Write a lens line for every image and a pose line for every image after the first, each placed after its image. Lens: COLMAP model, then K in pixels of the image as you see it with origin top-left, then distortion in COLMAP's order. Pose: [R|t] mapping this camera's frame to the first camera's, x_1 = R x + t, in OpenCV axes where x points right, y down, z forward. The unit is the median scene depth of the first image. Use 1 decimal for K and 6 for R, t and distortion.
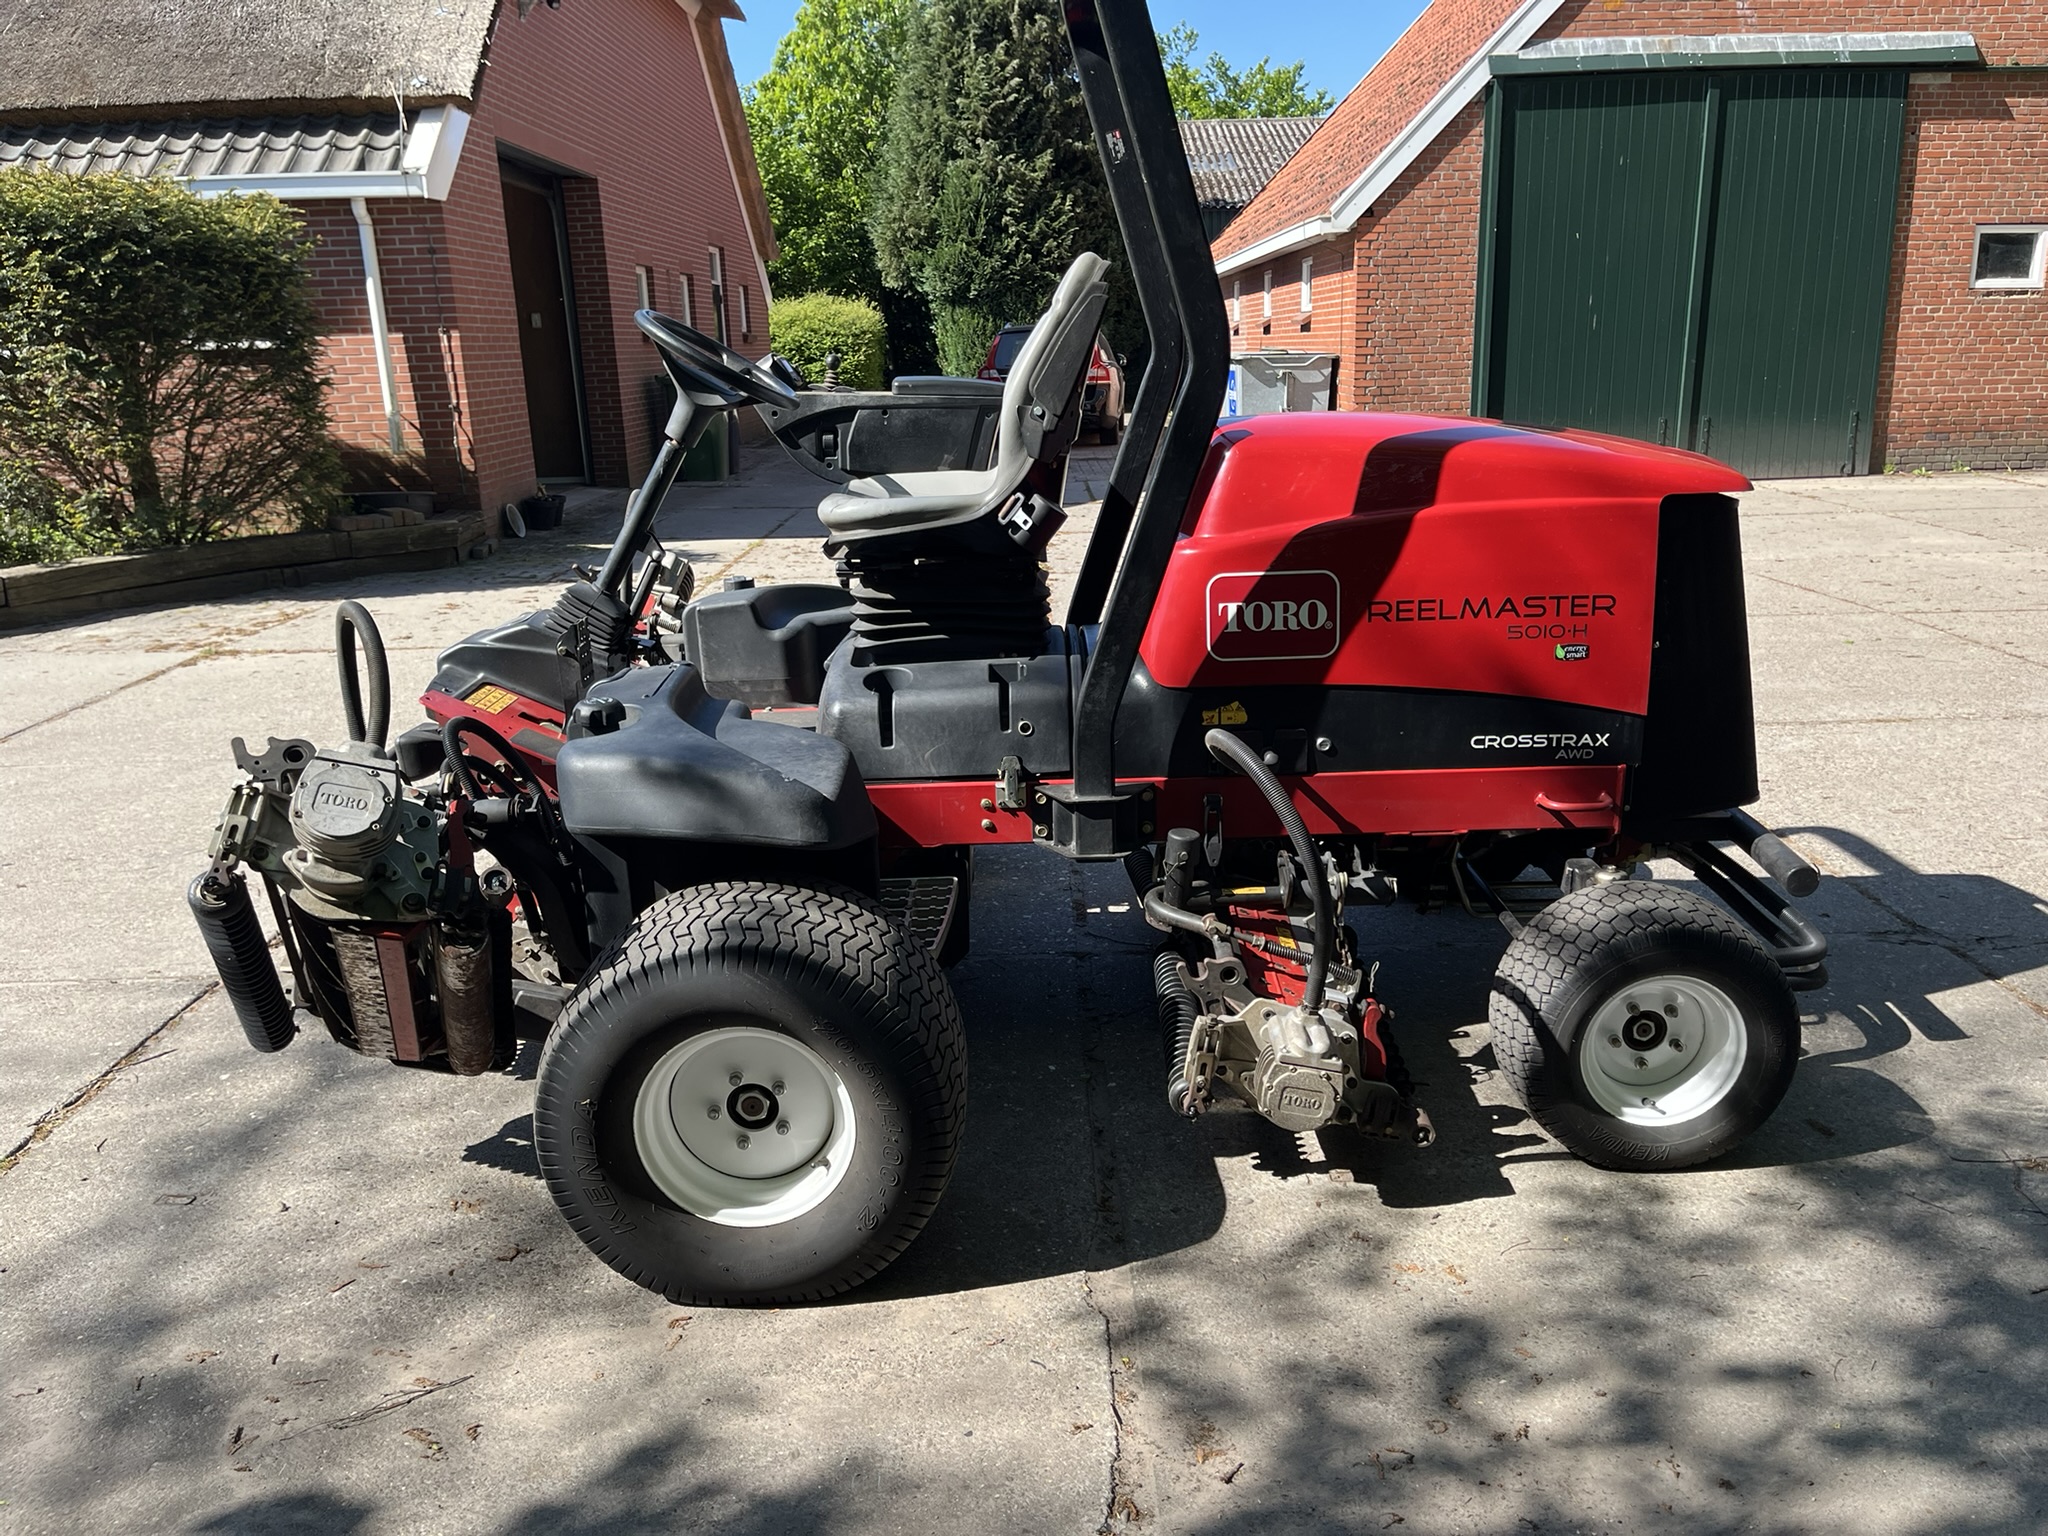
lens RADIAL K [[1560.1, 0, 1037.4], [0, 1560.1, 770.8], [0, 0, 1]] dist [0.065194, -0.097052]
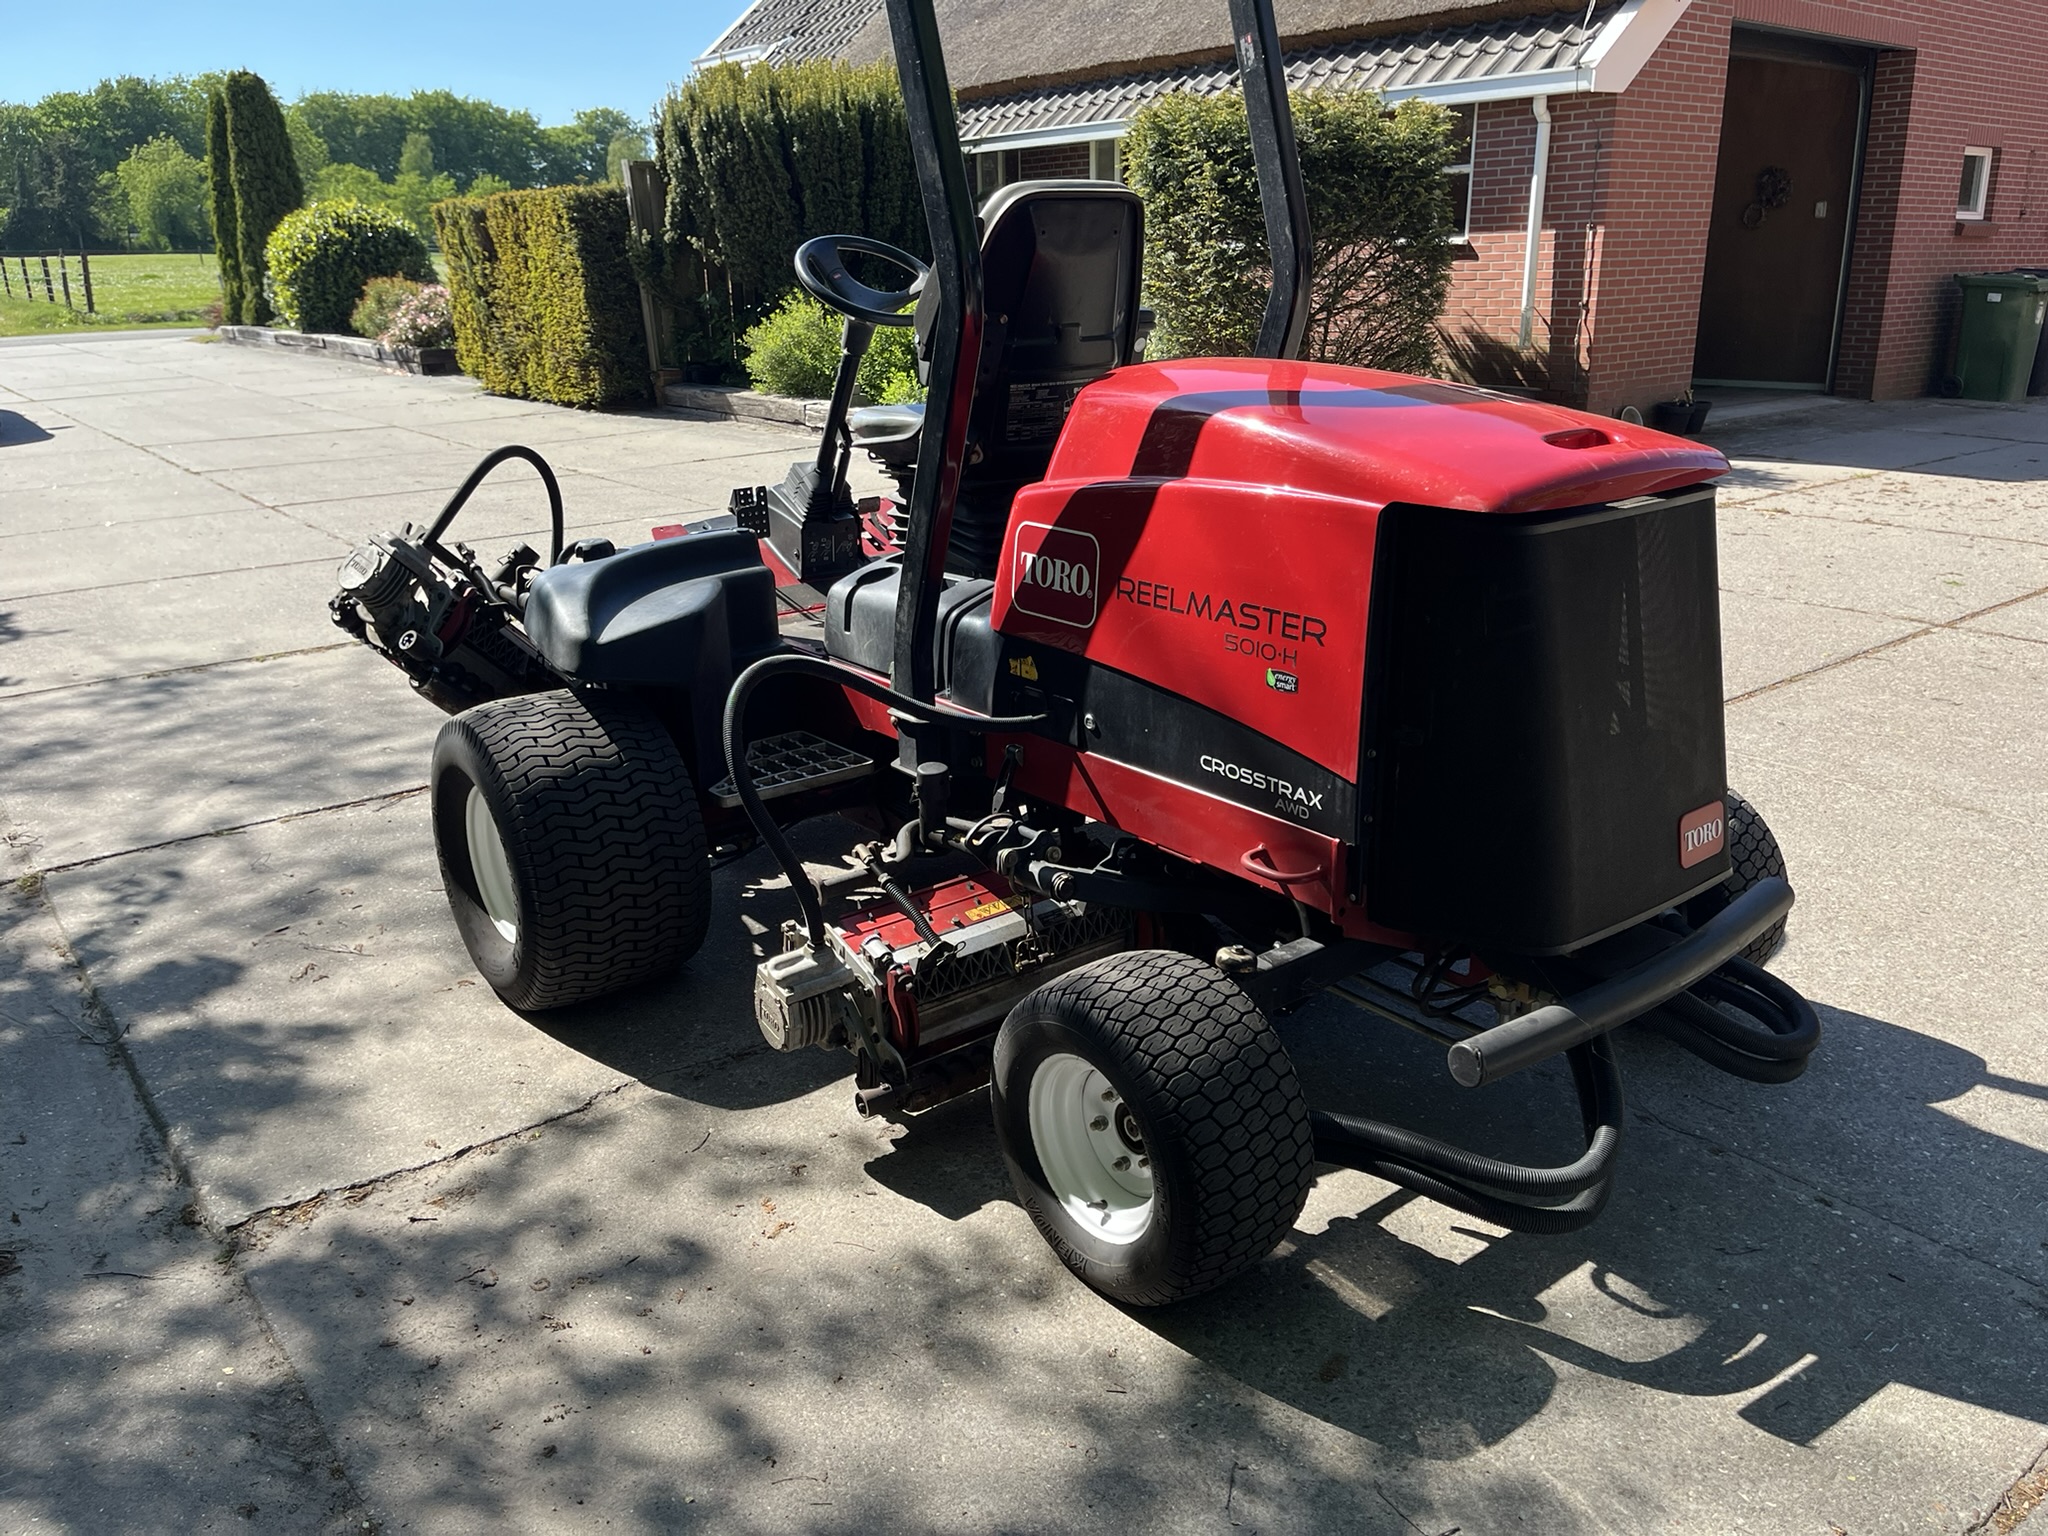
lens RADIAL K [[1560.1, 0, 1037.6], [0, 1560.1, 759.9], [0, 0, 1]] dist [0.065194, -0.097052]
pose [[0.611948, 0.257042, -0.747963, 0.243101], [-0.210535, 0.964533, 0.159217, -0.038353], [0.762361, 0.060040, 0.644361, 0.108001]]
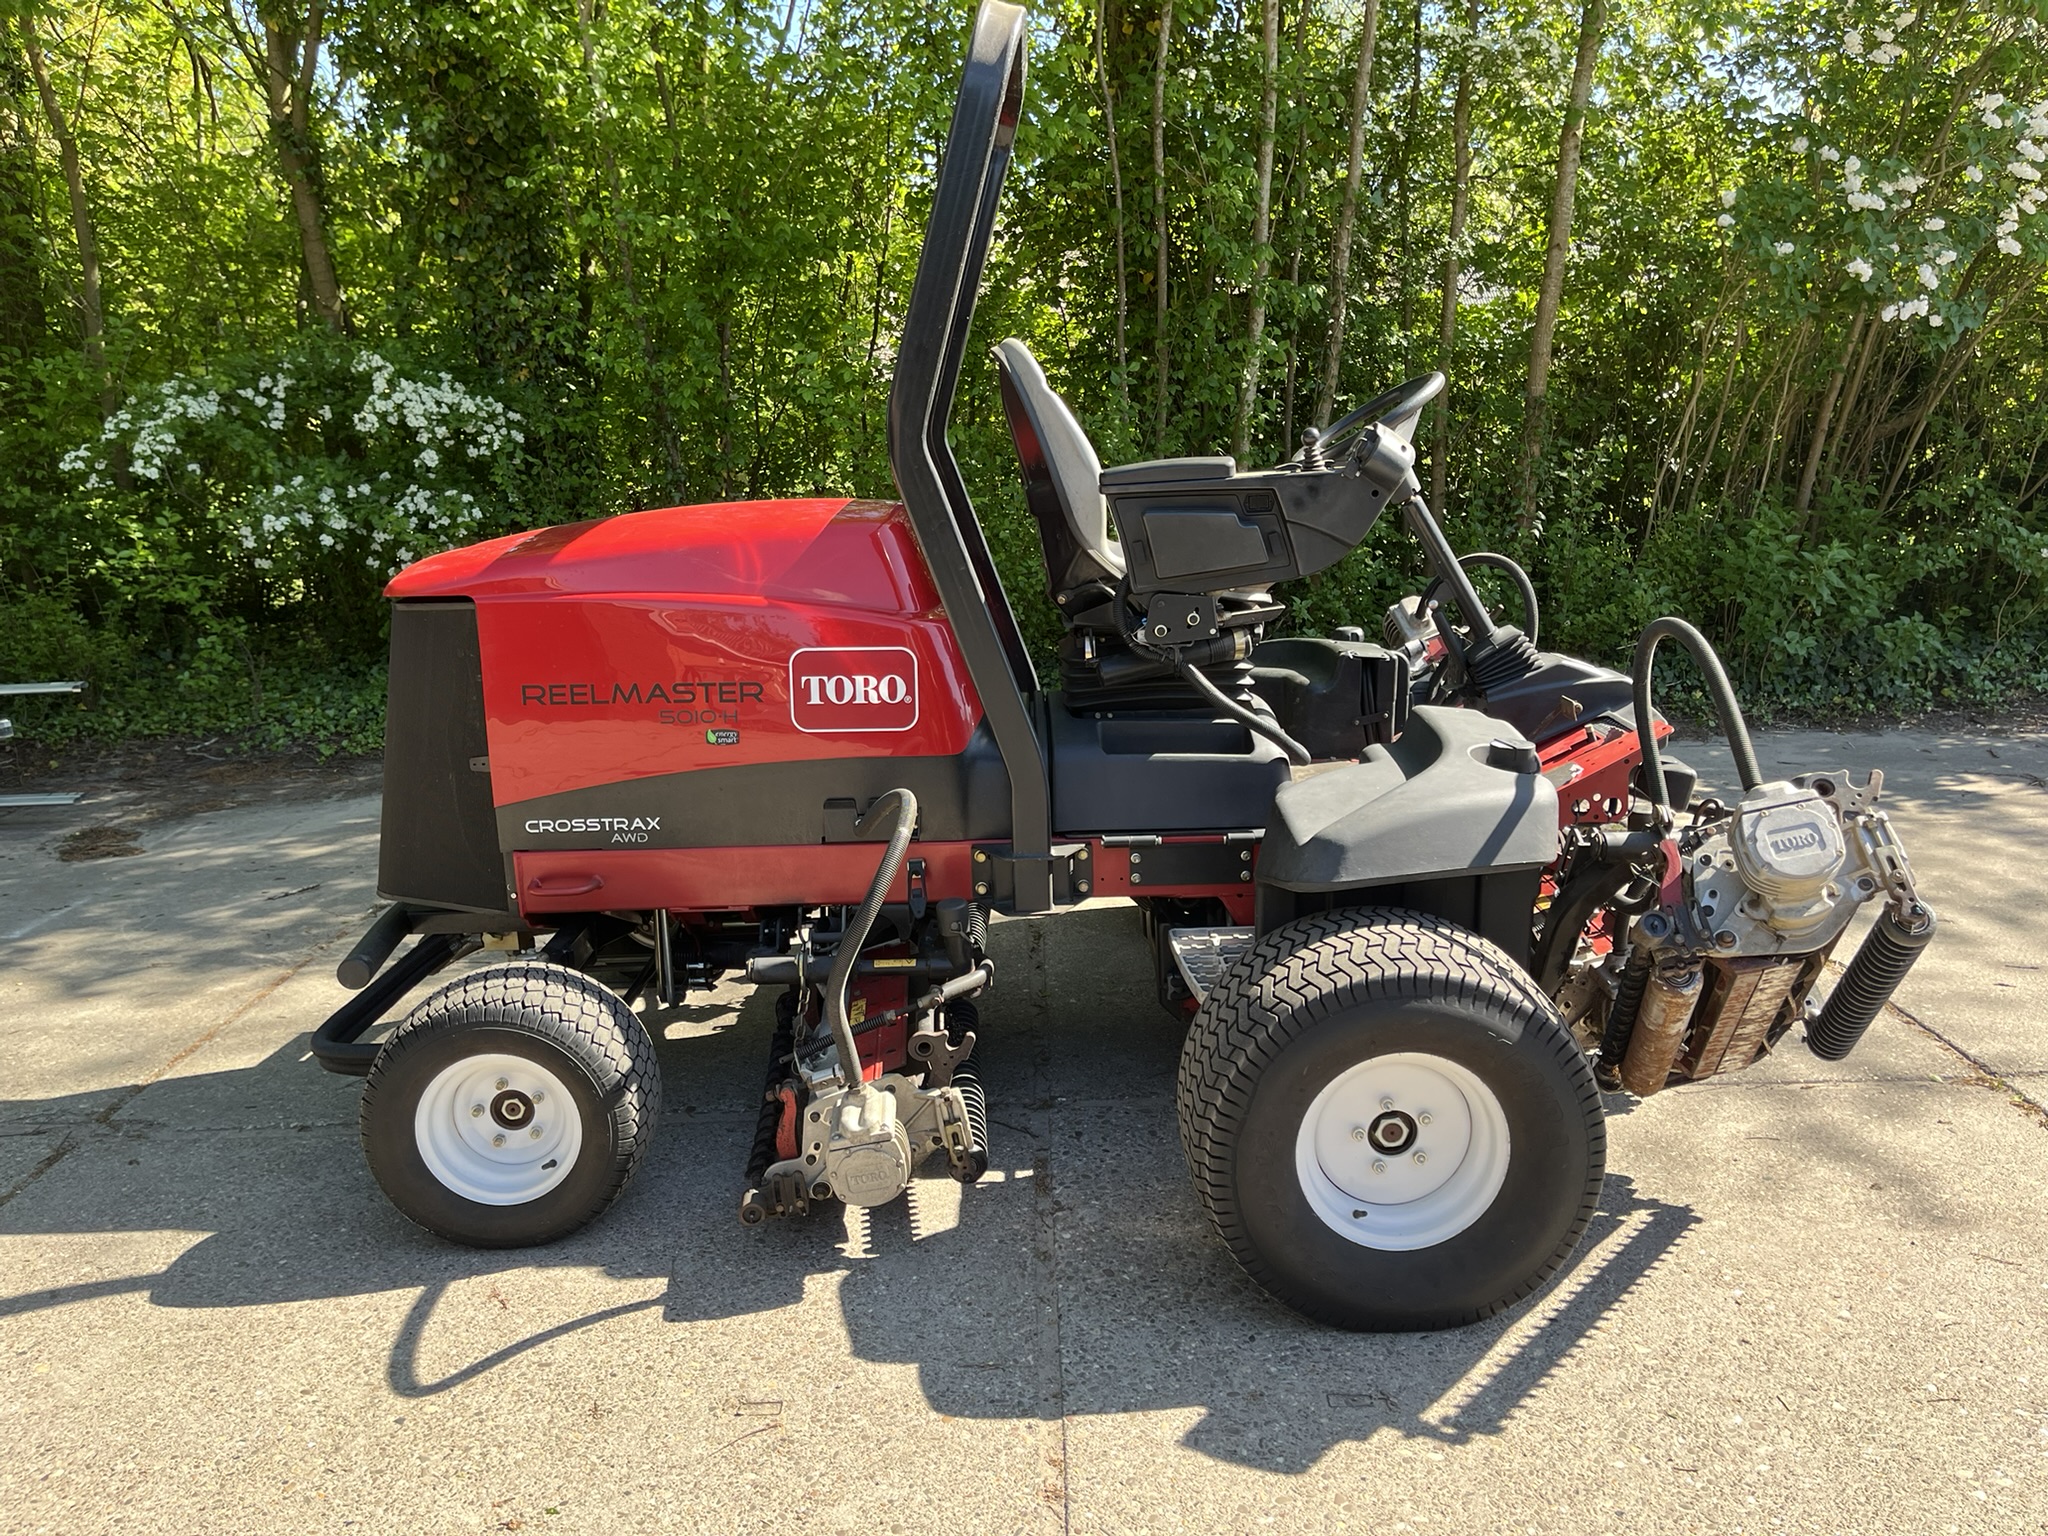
lens RADIAL K [[1560.1, 0, 1054.5], [0, 1560.1, 779.7], [0, 0, 1]] dist [0.065194, -0.097052]
pose [[-0.998805, 0.048627, -0.004963, 0.005903], [0.039920, 0.870098, 0.491260, -0.169368], [0.028207, 0.490474, -0.870999, 0.594722]]
